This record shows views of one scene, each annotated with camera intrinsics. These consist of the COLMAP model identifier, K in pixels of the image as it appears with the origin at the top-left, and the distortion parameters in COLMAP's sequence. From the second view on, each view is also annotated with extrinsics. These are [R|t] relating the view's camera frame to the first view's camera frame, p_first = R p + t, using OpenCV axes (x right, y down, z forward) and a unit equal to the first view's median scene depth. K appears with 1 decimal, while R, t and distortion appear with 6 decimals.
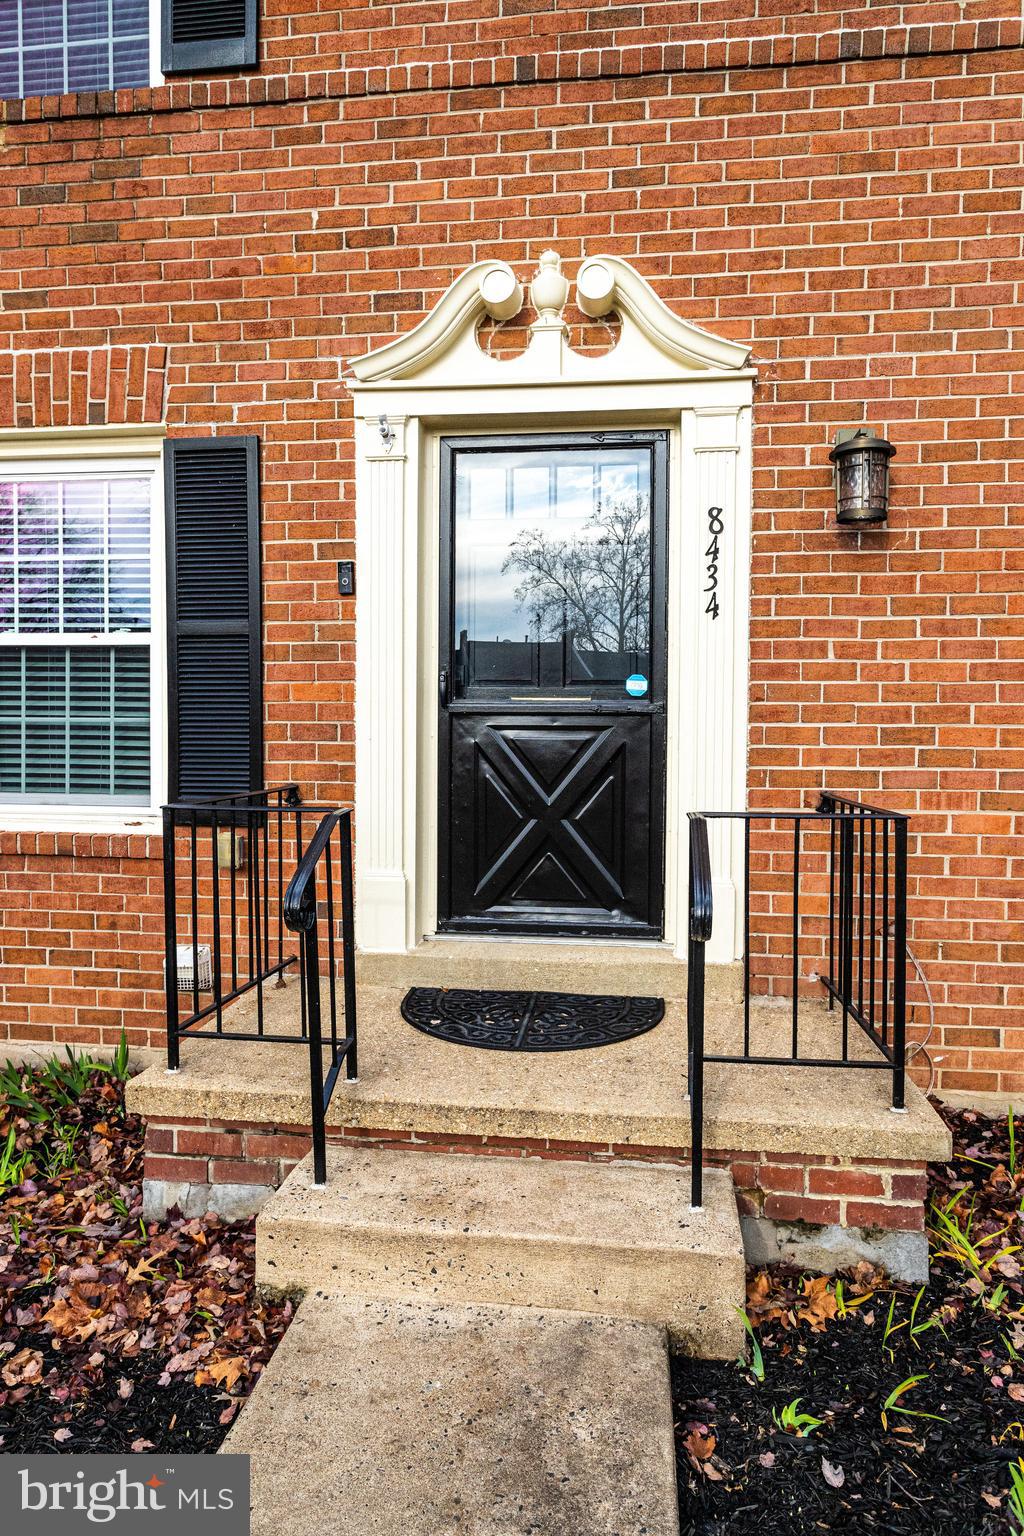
lens RADIAL K [[1007.5, 0, 503.1], [0, 1007.5, 755.6], [0, 0, 1]] dist [0.001992, 0.000731]
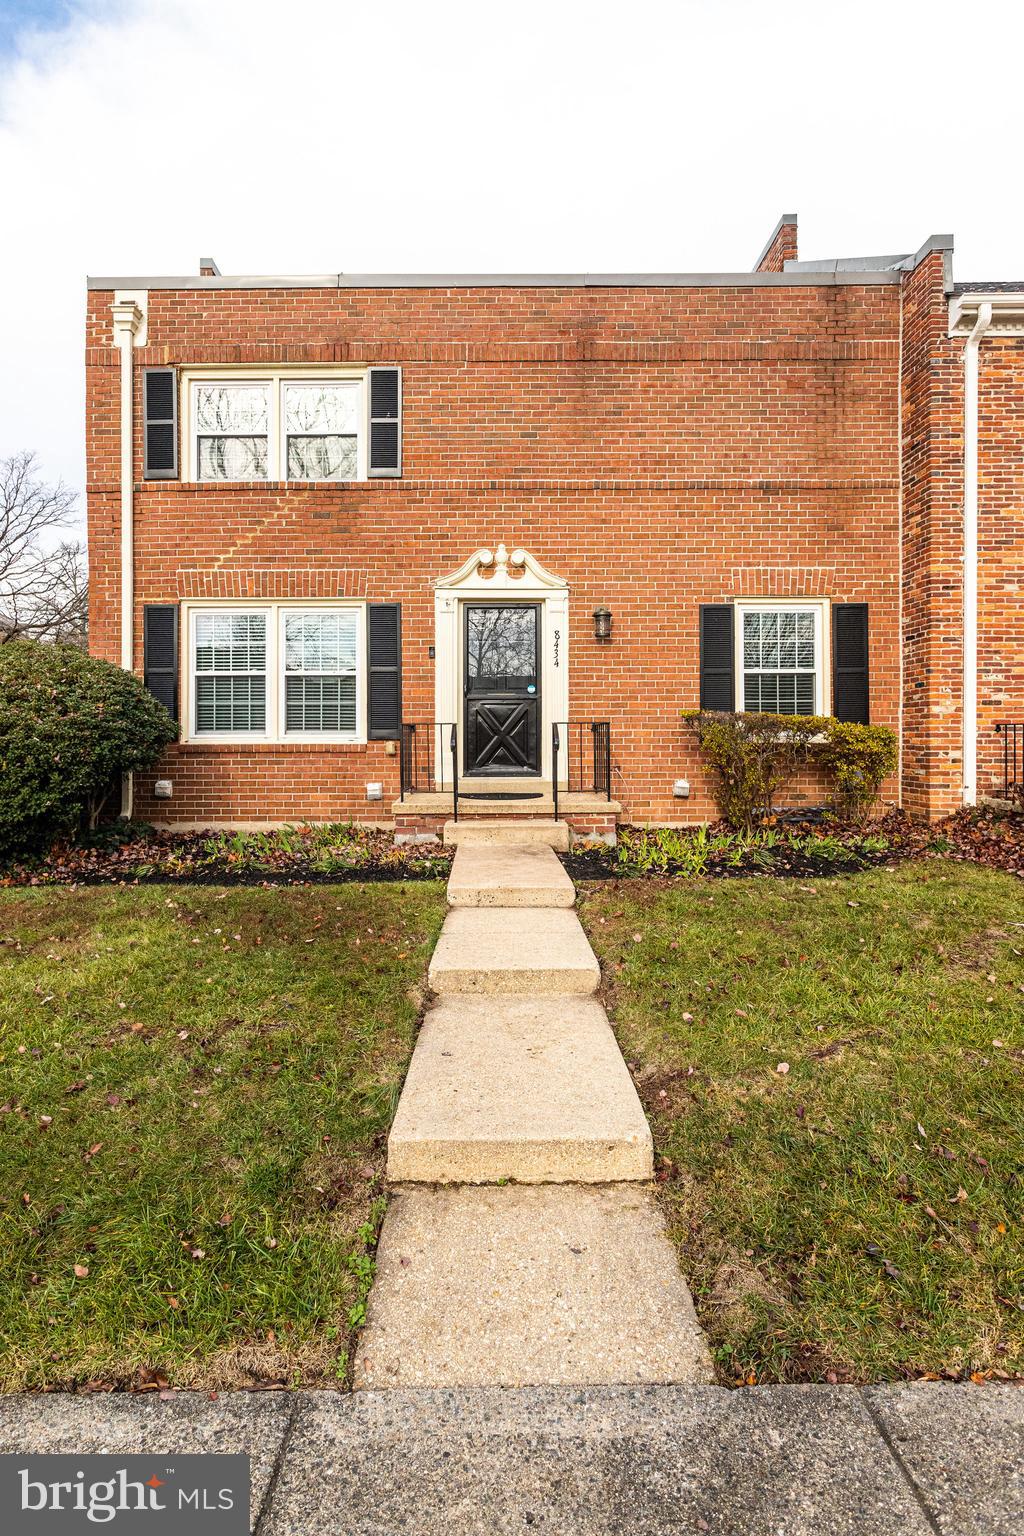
lens RADIAL K [[825.0, 0, 506.8], [0, 825.0, 772.8], [0, 0, 1]] dist [0.001573, 0.000059]
pose [[0.987804, -0.017696, 0.154697, -0.327884], [0.015598, 0.999769, 0.014767, 0.142900], [-0.154922, -0.012174, 0.987852, -1.425077]]
